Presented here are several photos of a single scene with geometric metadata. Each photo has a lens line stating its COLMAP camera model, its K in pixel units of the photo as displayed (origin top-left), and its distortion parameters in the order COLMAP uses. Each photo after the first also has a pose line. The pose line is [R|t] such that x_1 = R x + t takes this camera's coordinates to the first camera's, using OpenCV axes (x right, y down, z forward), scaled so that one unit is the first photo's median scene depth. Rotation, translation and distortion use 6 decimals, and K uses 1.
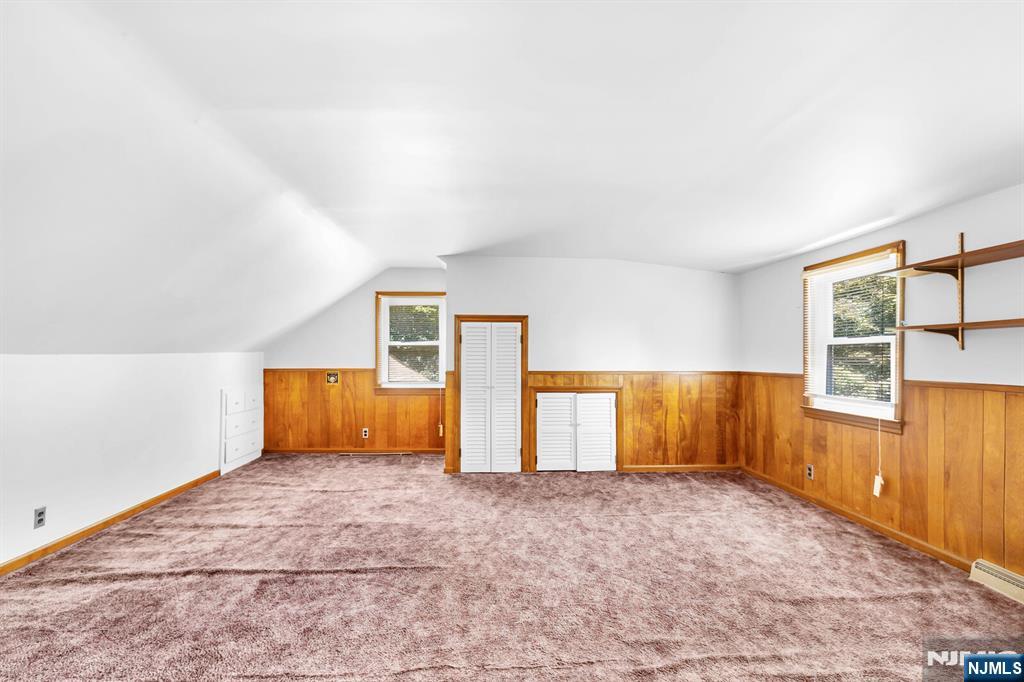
lens RADIAL K [[466.9, 0, 567.9], [0, 466.9, 350.6], [0, 0, 1]] dist [0.000348, 0.000288]
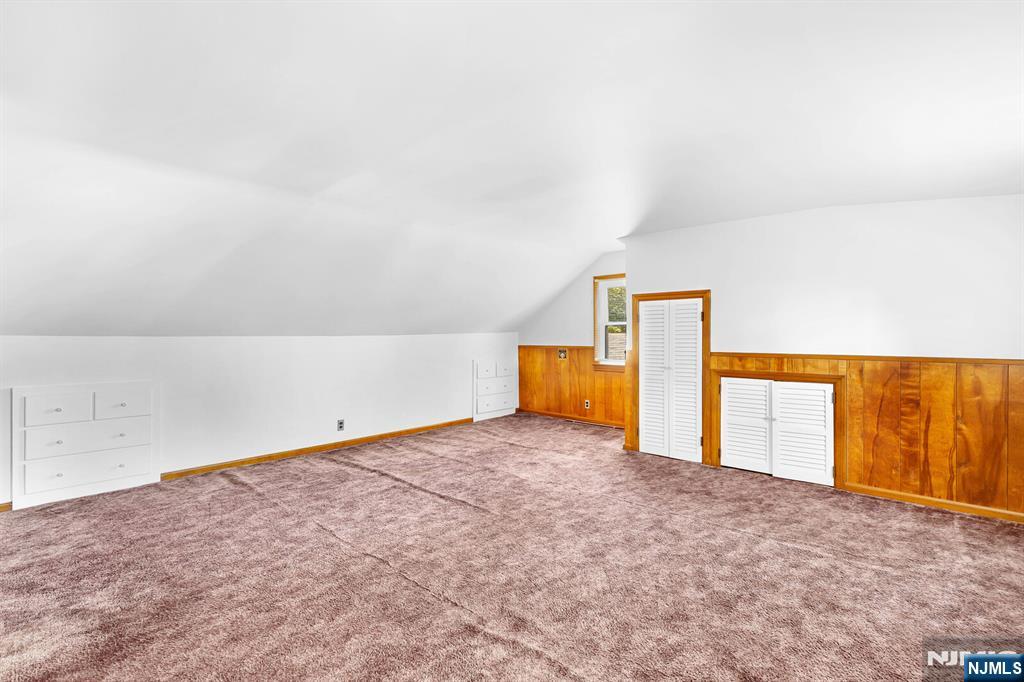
lens RADIAL K [[483.3, 0, 517.7], [0, 483.3, 333.8], [0, 0, 1]] dist [0.000915, 0.000450]
pose [[0.684953, -0.003490, -0.728579, 0.411948], [0.012754, 0.999893, 0.007200, -0.003212], [0.728476, -0.014224, 0.684924, 0.120788]]
